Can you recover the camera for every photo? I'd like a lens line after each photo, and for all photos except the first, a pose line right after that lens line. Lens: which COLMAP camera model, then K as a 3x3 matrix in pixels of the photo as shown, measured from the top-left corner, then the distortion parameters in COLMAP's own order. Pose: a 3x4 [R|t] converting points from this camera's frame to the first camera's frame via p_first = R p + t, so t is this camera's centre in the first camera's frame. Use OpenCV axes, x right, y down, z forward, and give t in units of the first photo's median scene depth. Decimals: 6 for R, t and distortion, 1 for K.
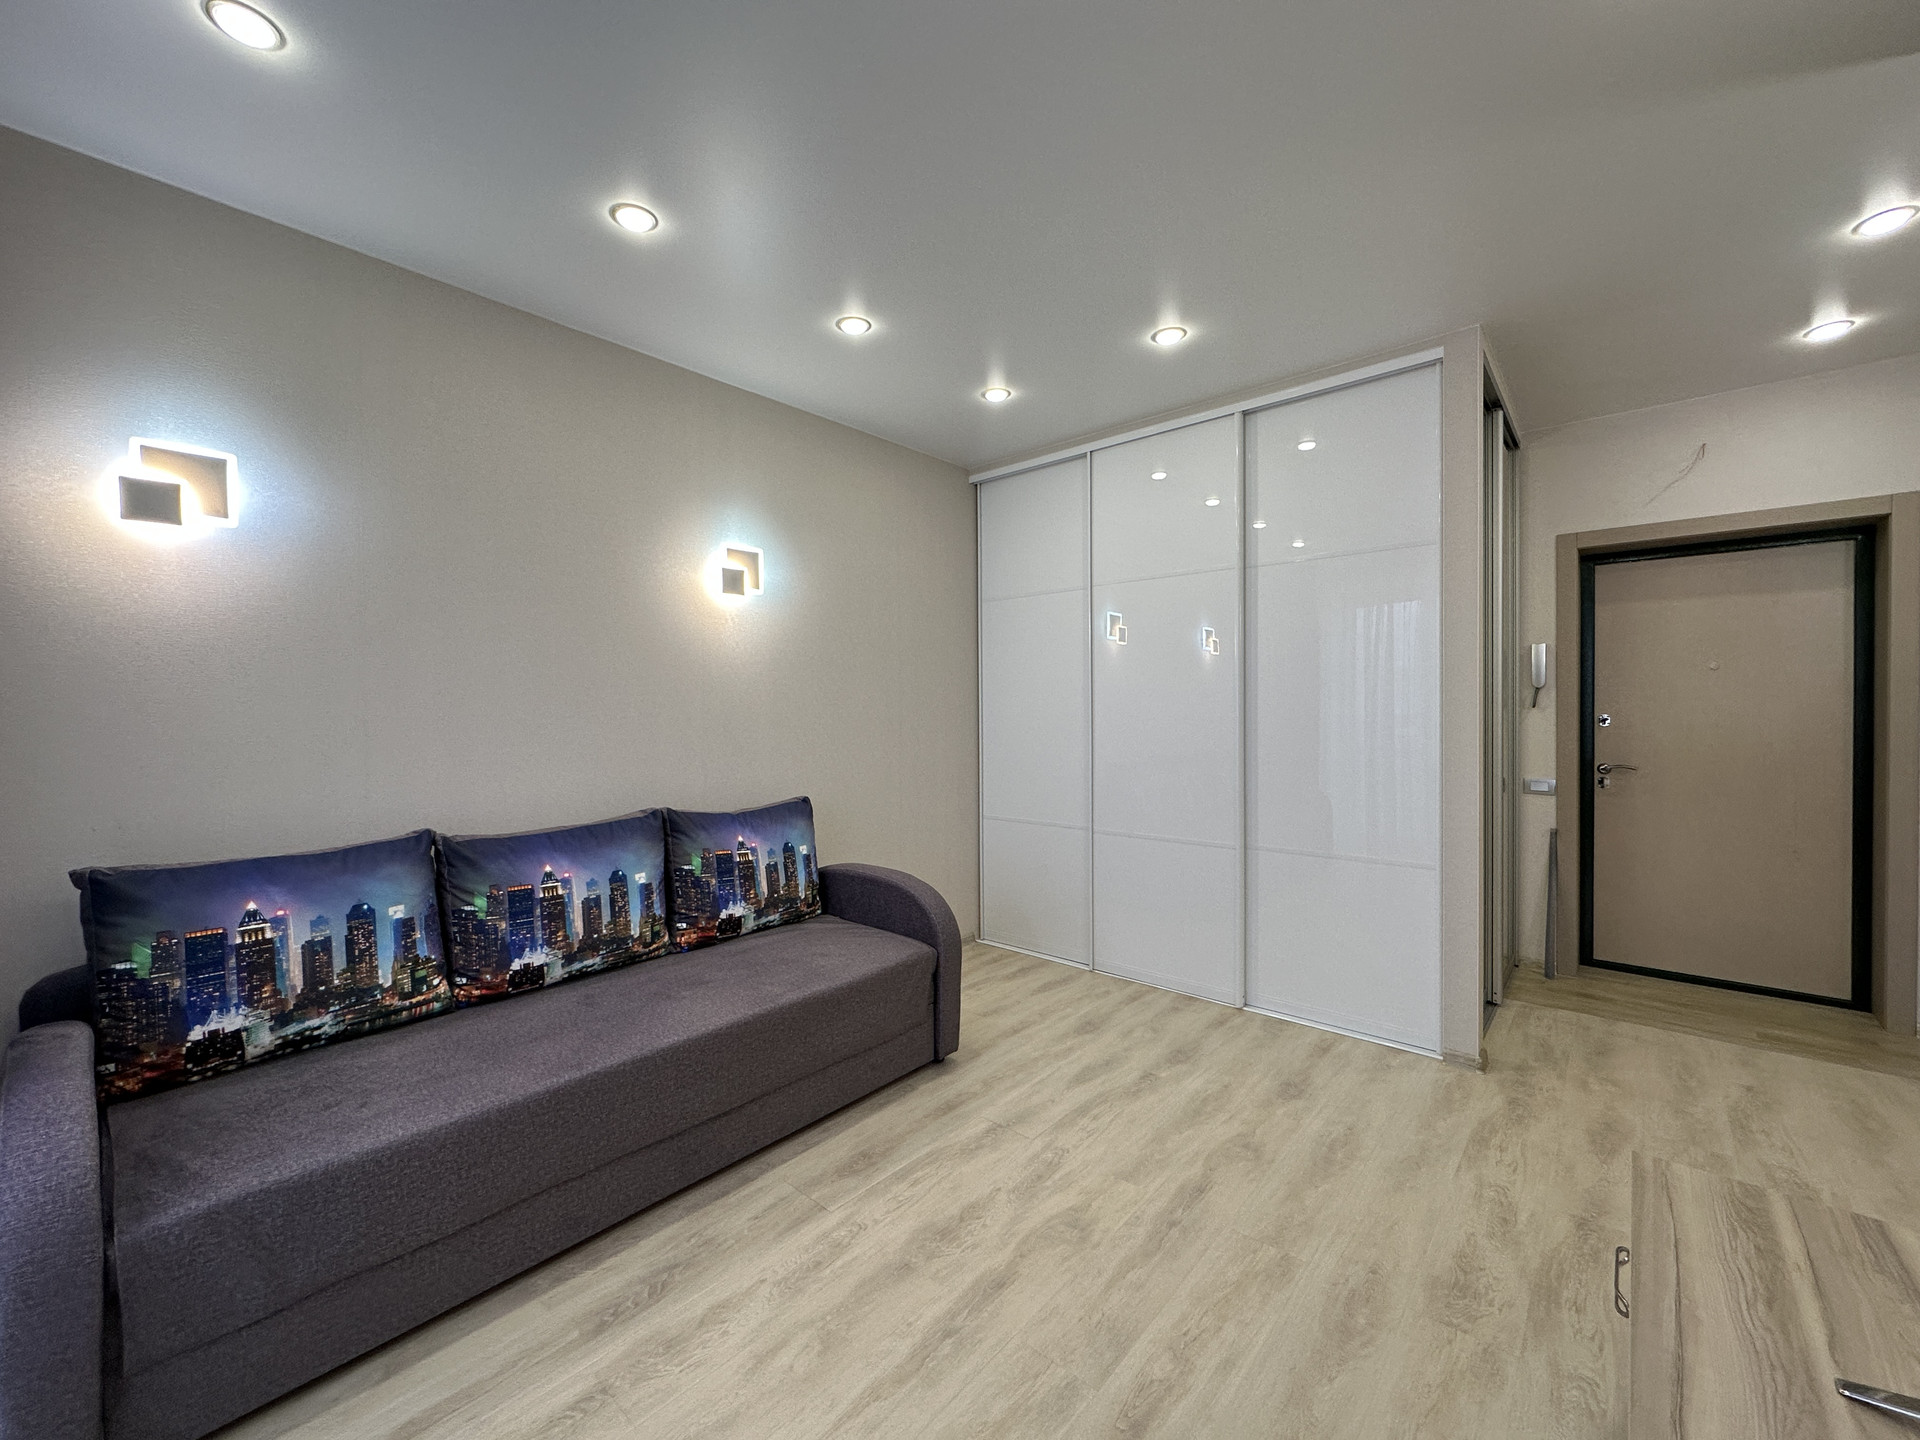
lens RADIAL K [[760.5, 0, 962.4], [0, 760.5, 723.5], [0, 0, 1]] dist [-0.003466, 0.001043]
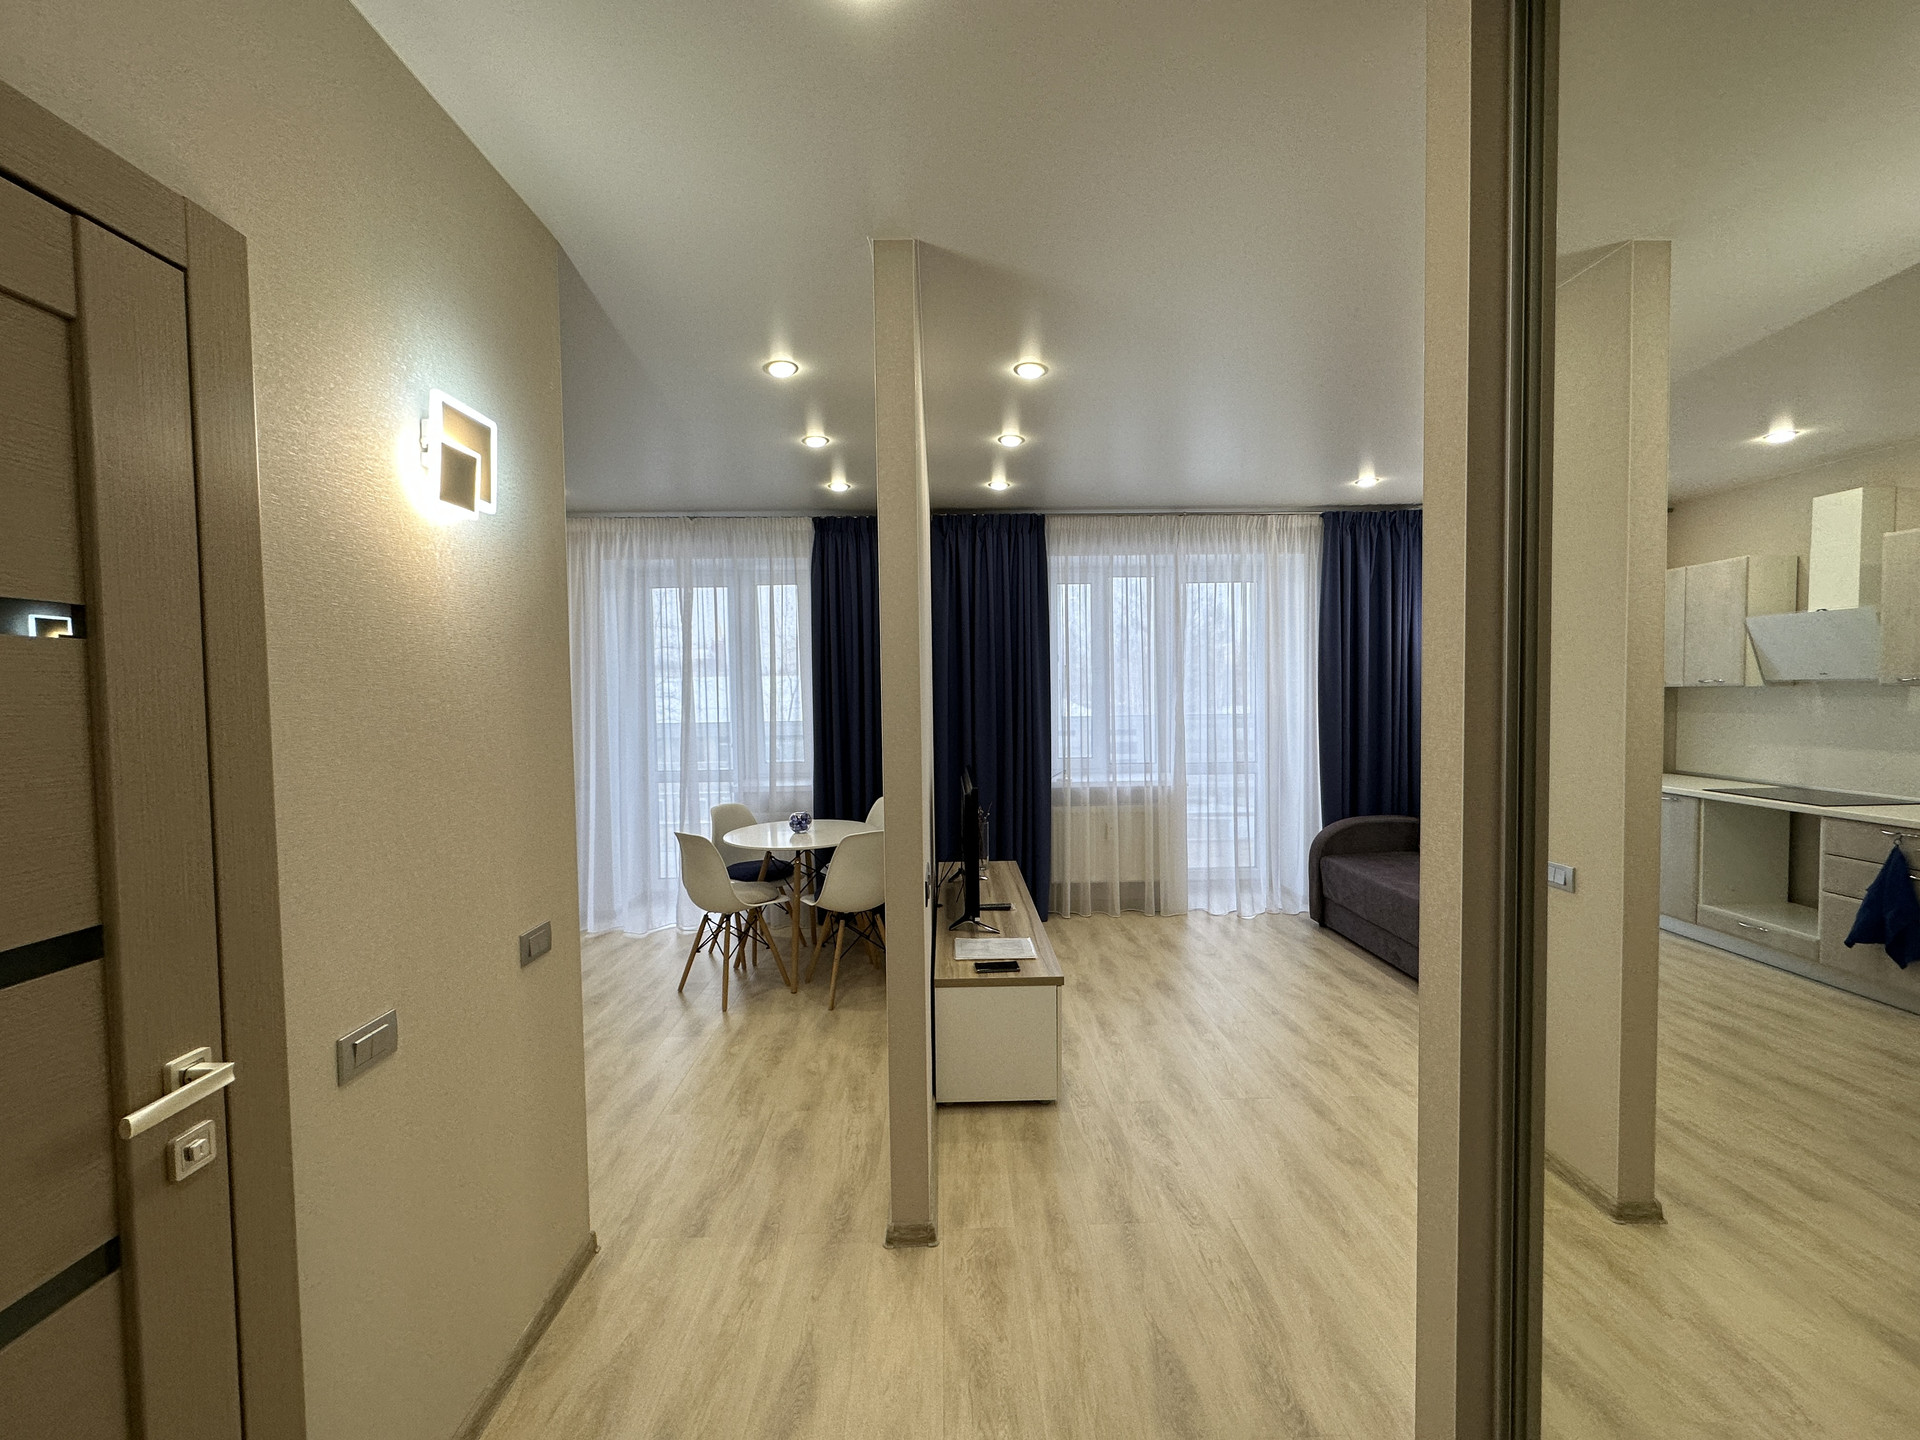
lens RADIAL K [[760.5, 0, 960.6], [0, 760.5, 717.7], [0, 0, 1]] dist [-0.003466, 0.001043]
pose [[-0.734933, 0.041846, -0.676847, 1.239533], [0.008163, 0.998568, 0.052872, -0.096036], [0.678090, 0.033332, -0.734223, 1.169386]]
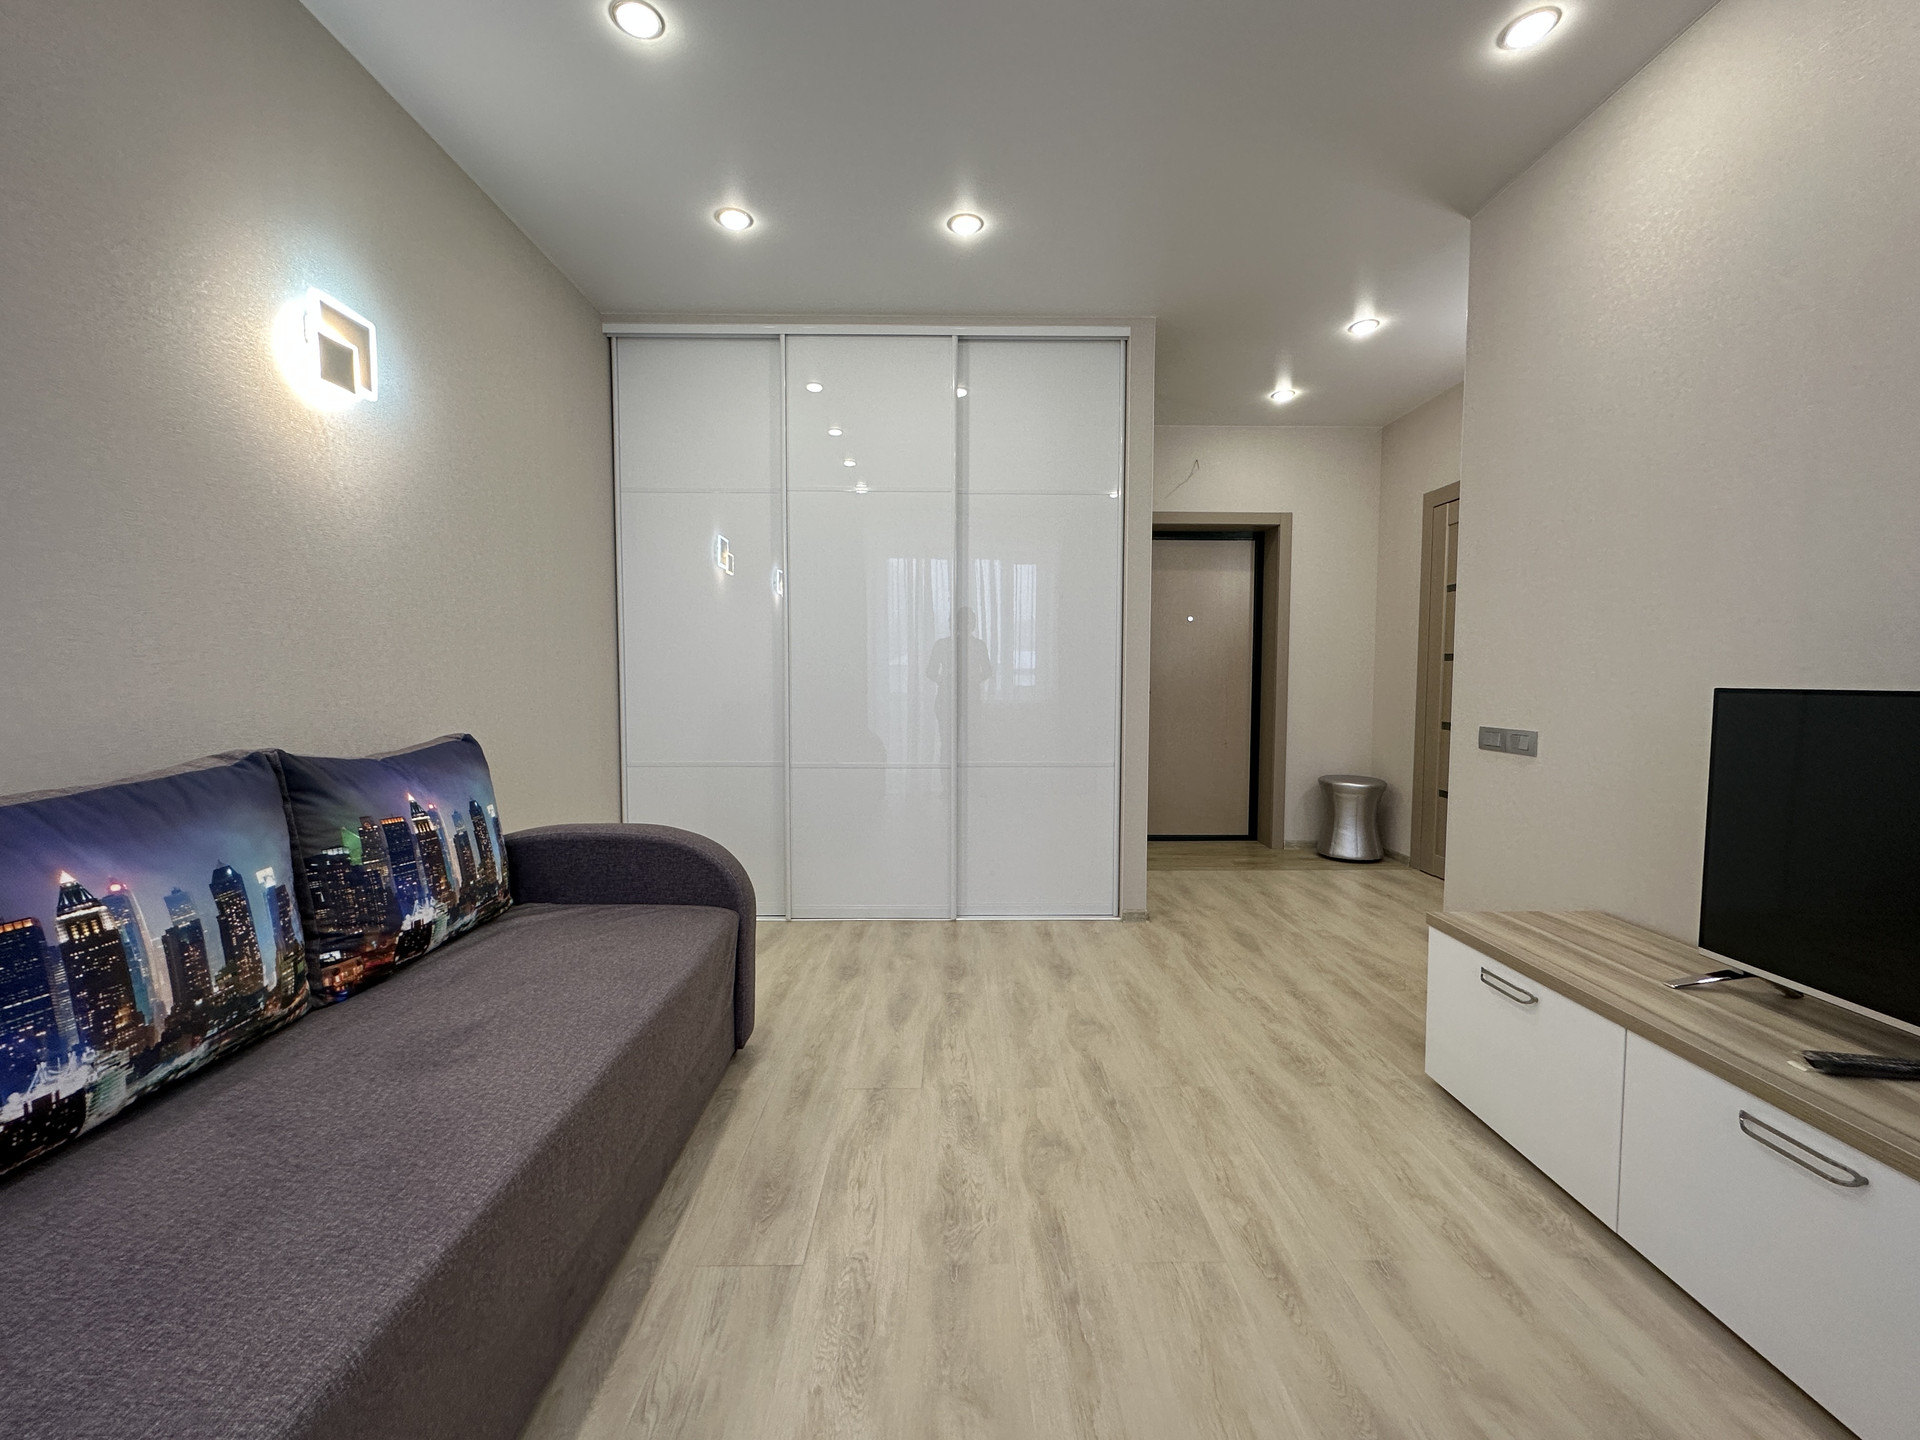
lens RADIAL K [[760.5, 0, 959.9], [0, 760.5, 720.7], [0, 0, 1]] dist [-0.003466, 0.001043]
pose [[0.744179, -0.031074, 0.667257, -0.392956], [0.003646, 0.999091, 0.042461, 0.071053], [-0.667970, -0.029166, 0.743617, 0.281489]]
